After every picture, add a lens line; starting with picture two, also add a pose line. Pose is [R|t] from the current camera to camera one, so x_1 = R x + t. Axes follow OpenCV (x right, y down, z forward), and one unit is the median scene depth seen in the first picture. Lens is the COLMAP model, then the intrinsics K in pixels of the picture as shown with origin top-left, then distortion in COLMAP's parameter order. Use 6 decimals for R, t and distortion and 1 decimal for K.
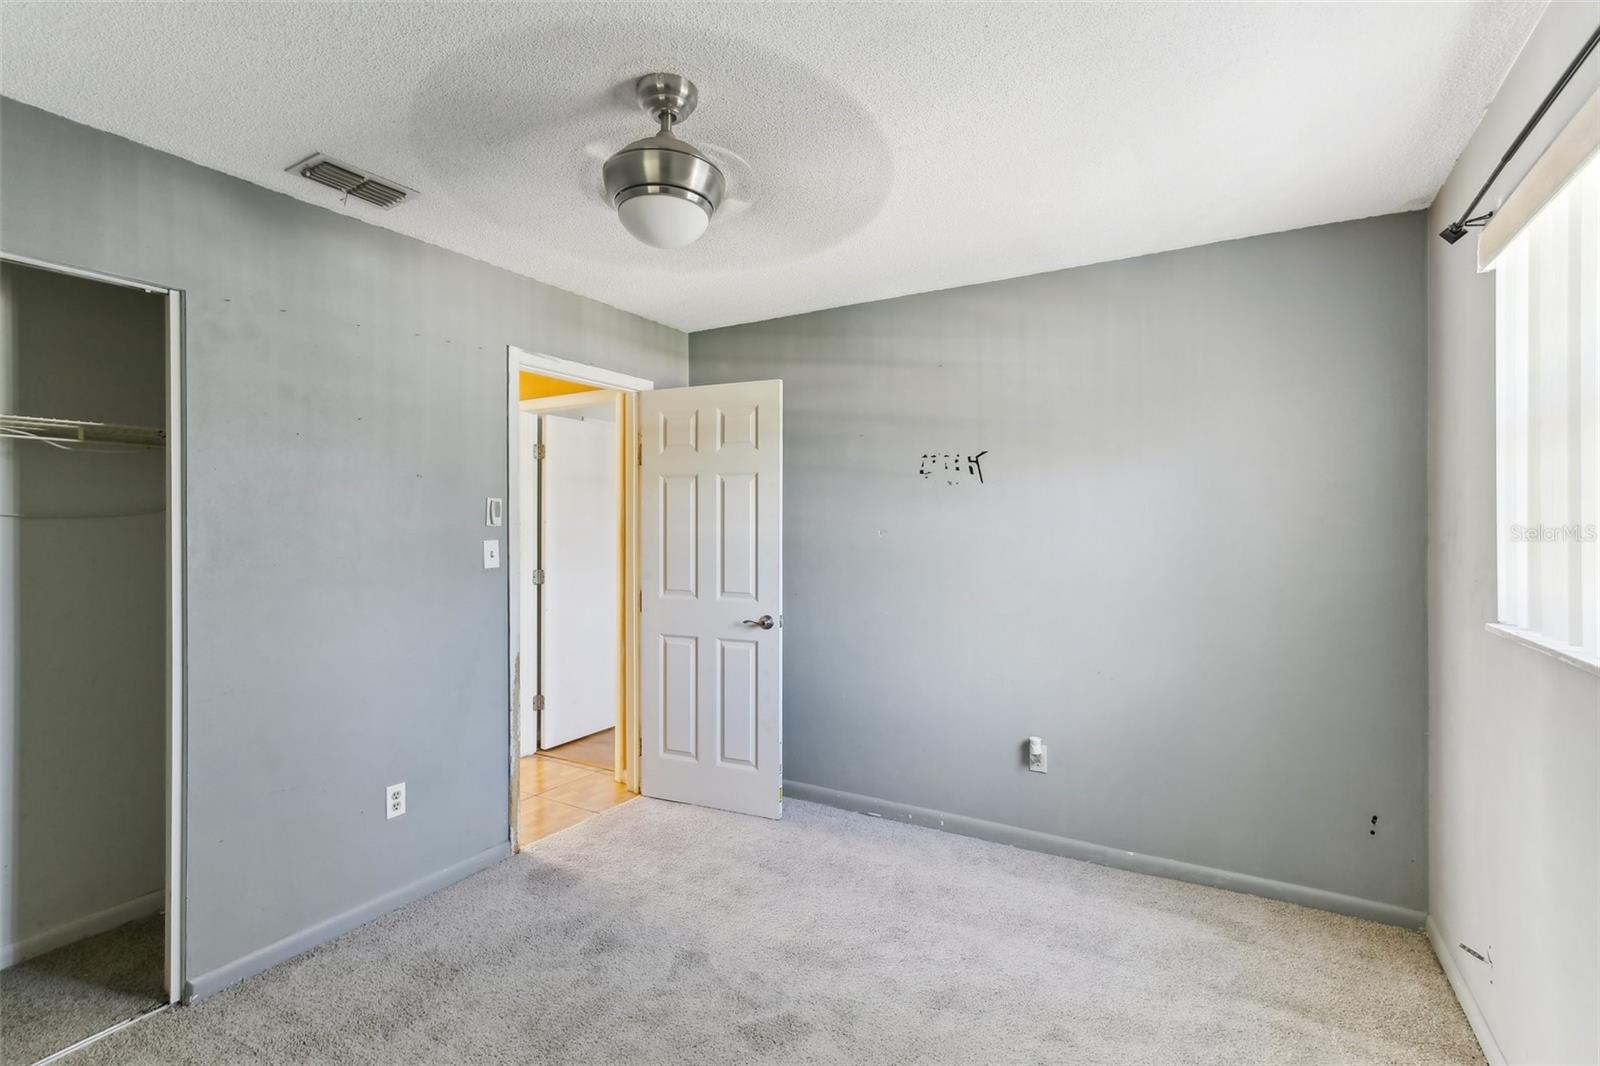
lens RADIAL K [[750.4, 0, 793.4], [0, 750.4, 527.3], [0, 0, 1]] dist [0.002232, 0.000849]
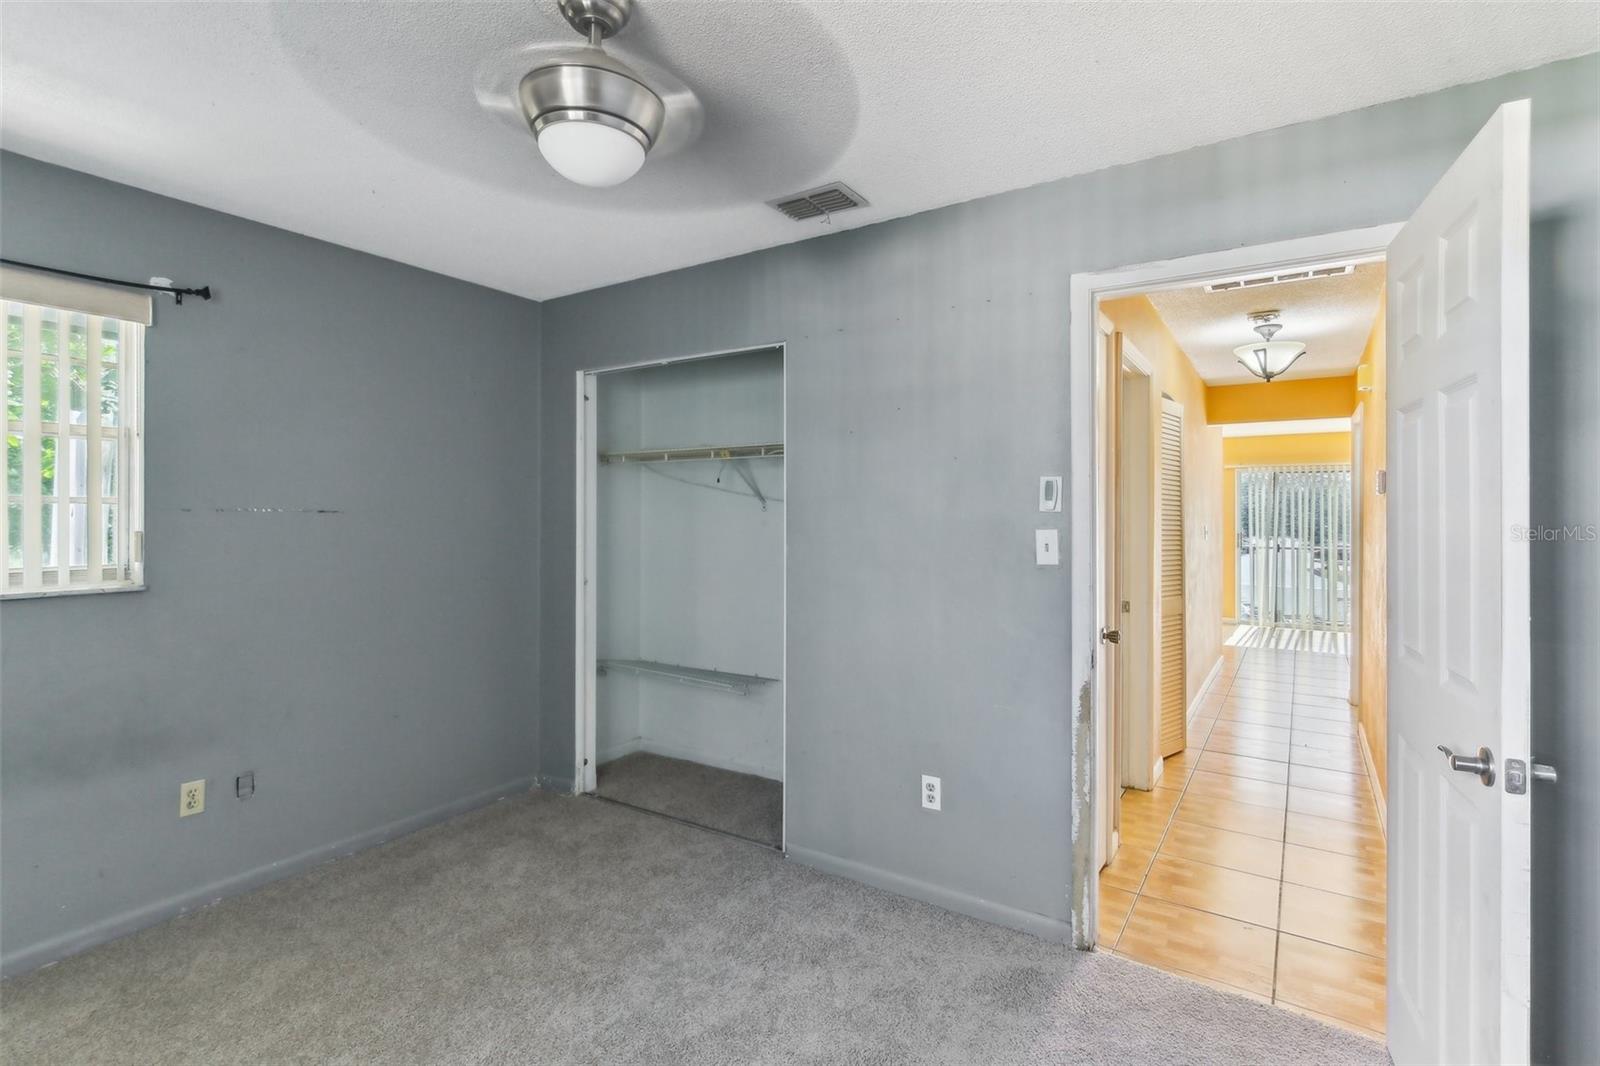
lens RADIAL K [[782.2, 0, 793.0], [0, 782.2, 516.2], [0, 0, 1]] dist [0.056188, 0.000791]
pose [[-0.021724, 0.009346, -0.999720, 0.410475], [-0.003556, 0.999949, 0.009425, -0.003419], [0.999758, 0.003760, -0.021690, 0.697234]]
